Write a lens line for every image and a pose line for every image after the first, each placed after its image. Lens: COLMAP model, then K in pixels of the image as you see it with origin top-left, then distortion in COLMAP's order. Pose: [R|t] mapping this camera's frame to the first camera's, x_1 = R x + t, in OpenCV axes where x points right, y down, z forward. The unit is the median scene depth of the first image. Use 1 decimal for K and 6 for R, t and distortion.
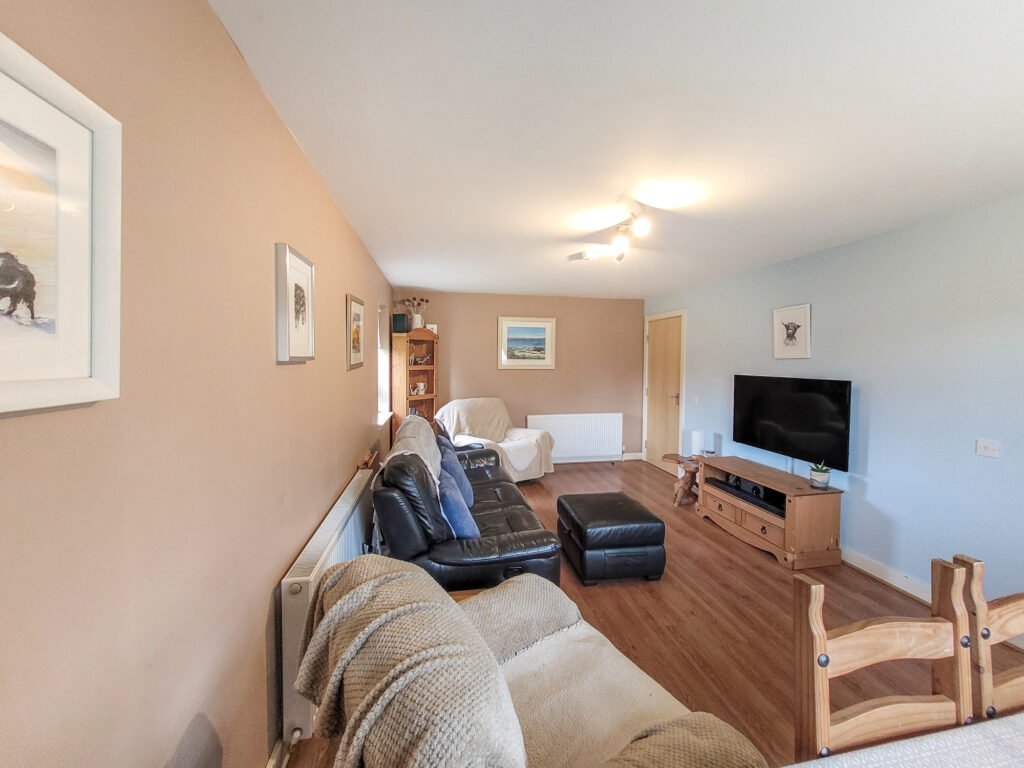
lens RADIAL K [[406.6, 0, 511.7], [0, 406.6, 372.4], [0, 0, 1]] dist [-0.001772, -0.000707]
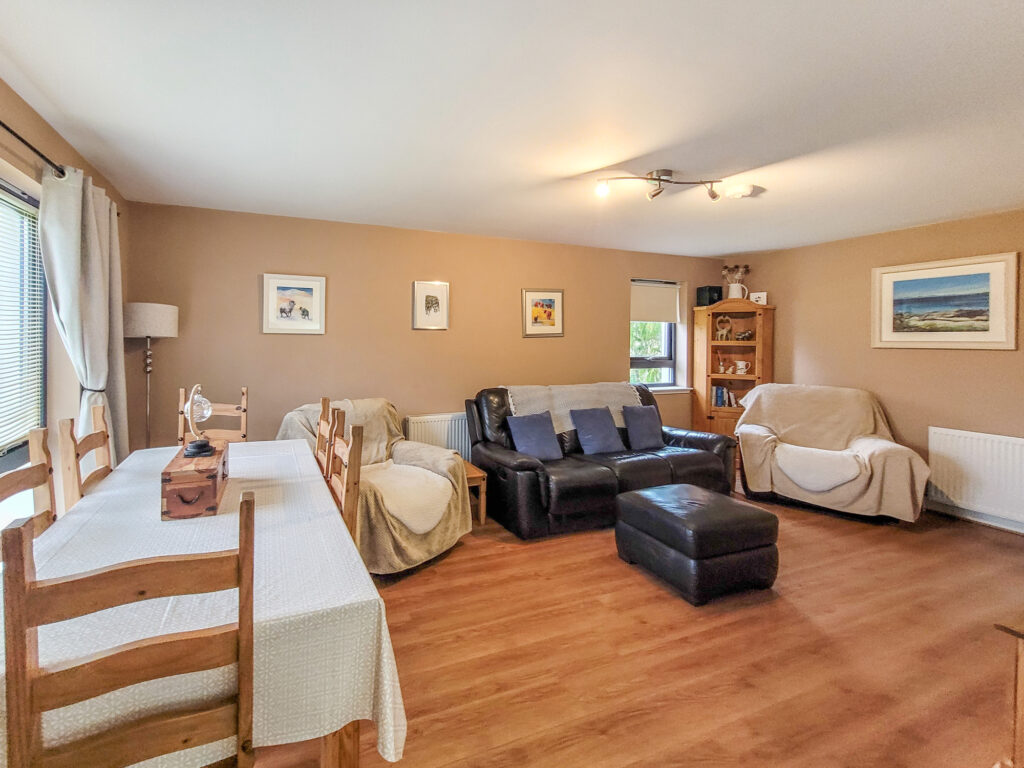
lens RADIAL K [[413.1, 0, 412.7], [0, 413.1, 340.5], [0, 0, 1]] dist [-0.000611, -0.000363]
pose [[0.165624, 0.000316, -0.986189, 0.564689], [-0.041234, 0.999128, -0.006605, 0.018076], [0.985327, 0.041758, 0.165493, 0.171606]]
